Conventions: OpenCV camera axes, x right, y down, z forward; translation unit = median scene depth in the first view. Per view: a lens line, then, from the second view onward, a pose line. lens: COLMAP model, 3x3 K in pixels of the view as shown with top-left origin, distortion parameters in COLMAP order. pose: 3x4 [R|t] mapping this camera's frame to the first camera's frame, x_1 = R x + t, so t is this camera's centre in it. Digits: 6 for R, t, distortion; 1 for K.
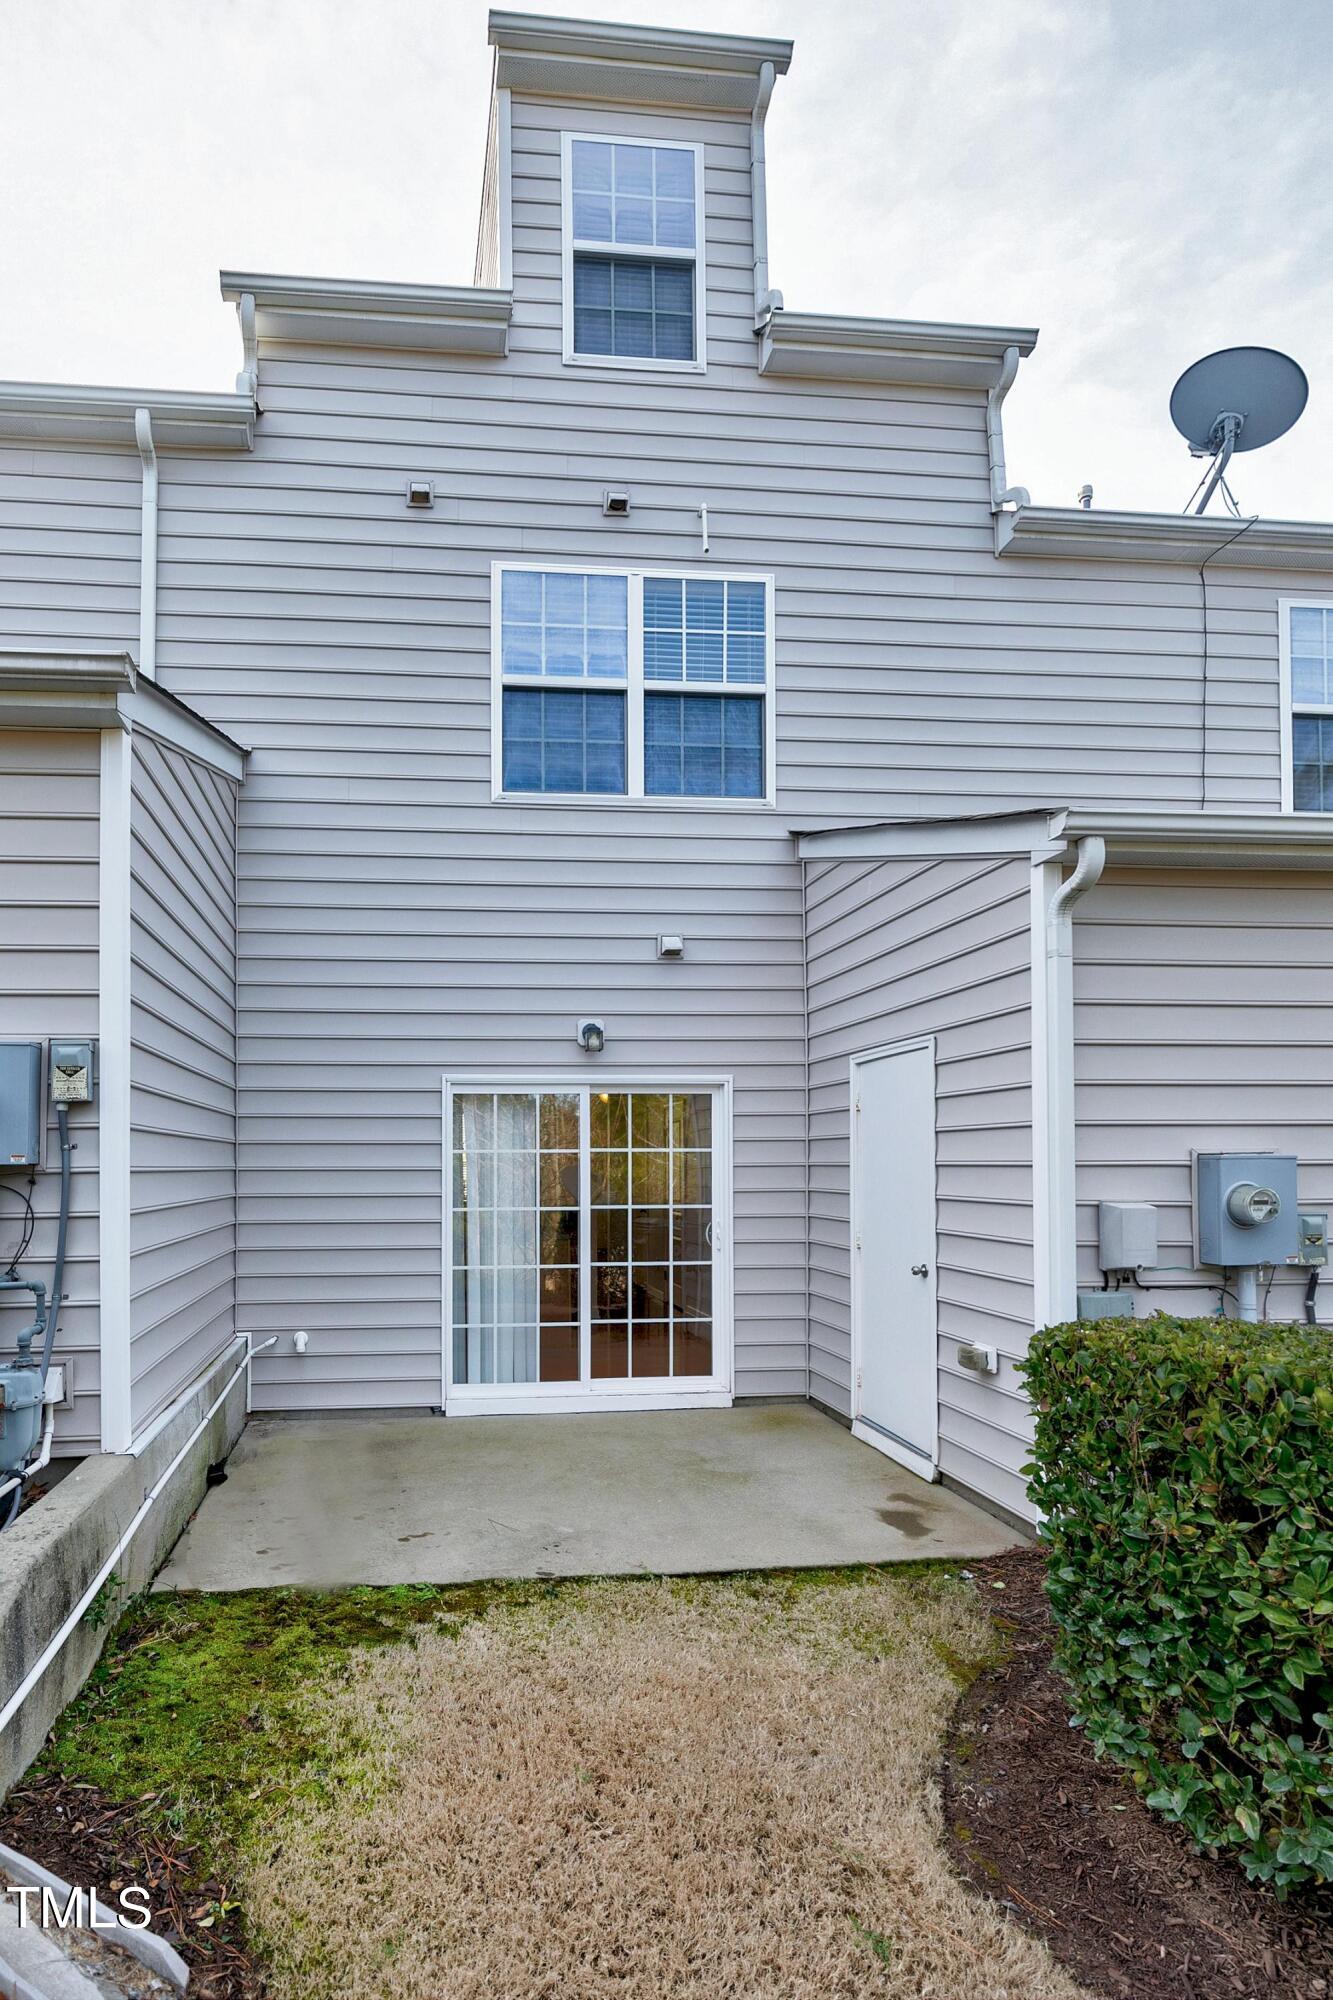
lens RADIAL K [[986.8, 0, 665.4], [0, 986.8, 1135.4], [0, 0, 1]] dist [0.000166, -0.005933]
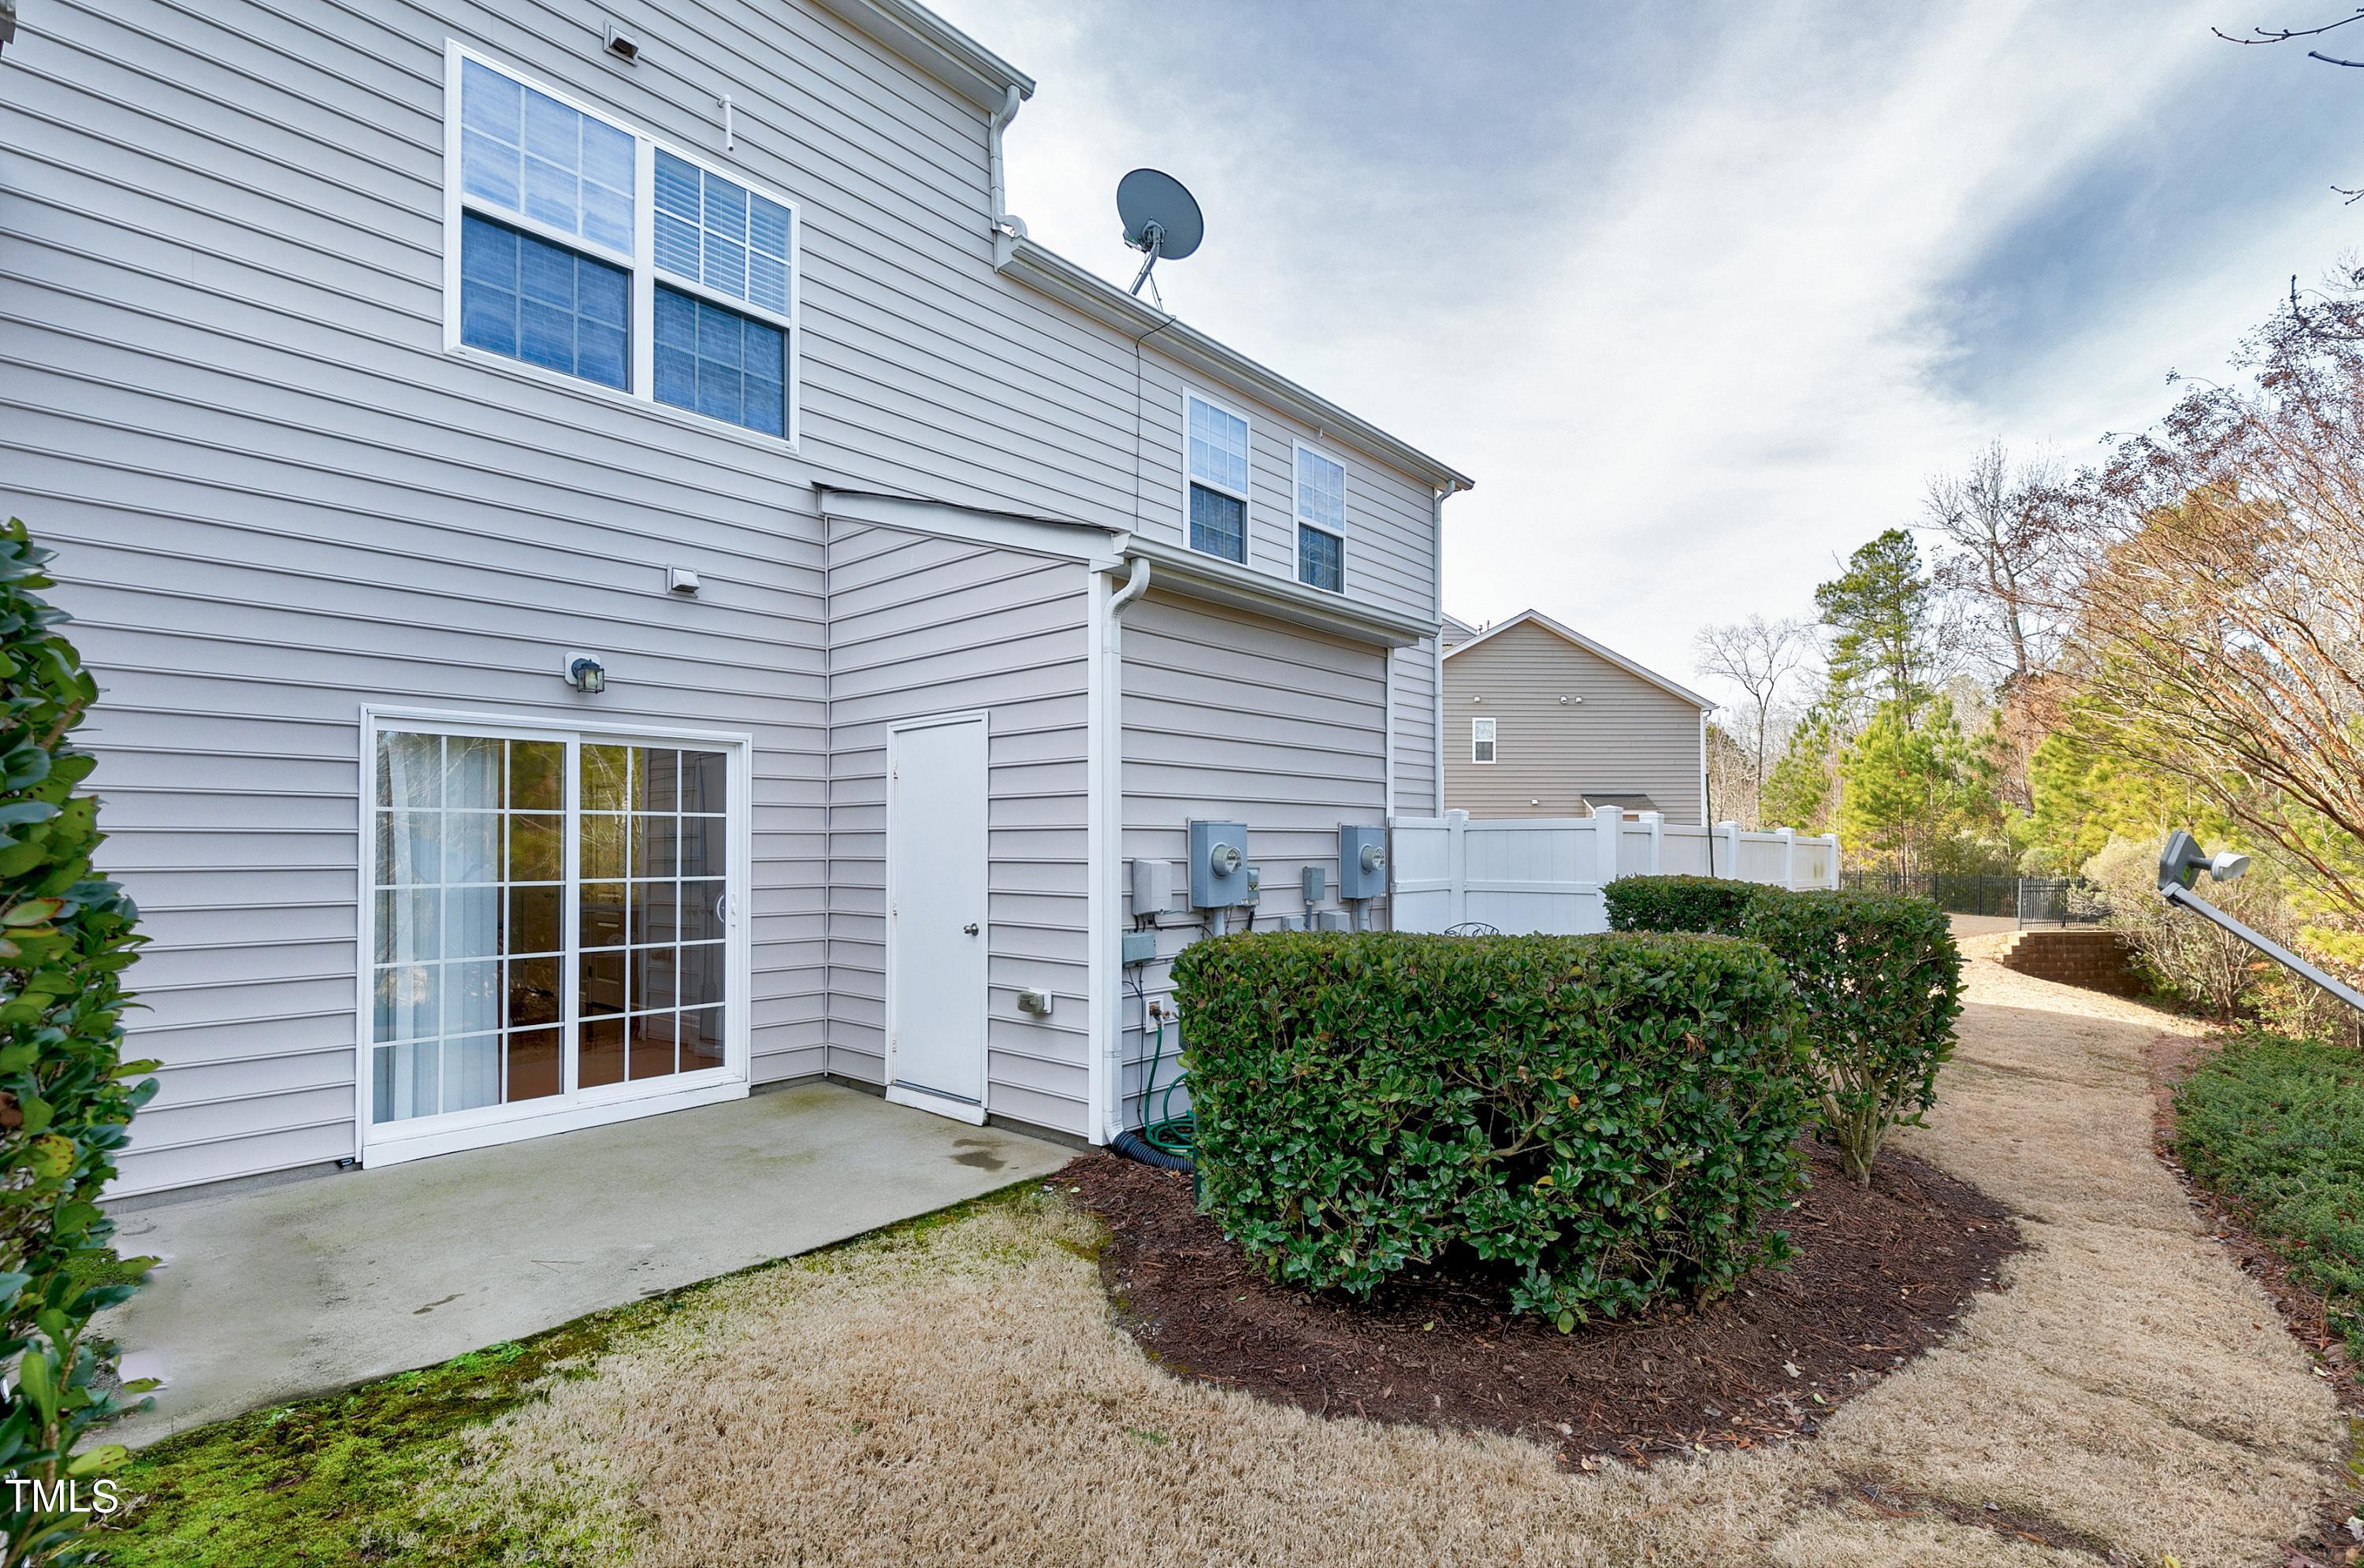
lens RADIAL K [[1092.4, 0, 1180.1], [0, 1092.4, 835.4], [0, 0, 1]] dist [0.002502, -0.000535]
pose [[0.723704, 0.010517, 0.690031, -0.346646], [-0.010007, 0.999939, -0.004744, 0.034372], [-0.690038, -0.003472, 0.723765, -0.007399]]
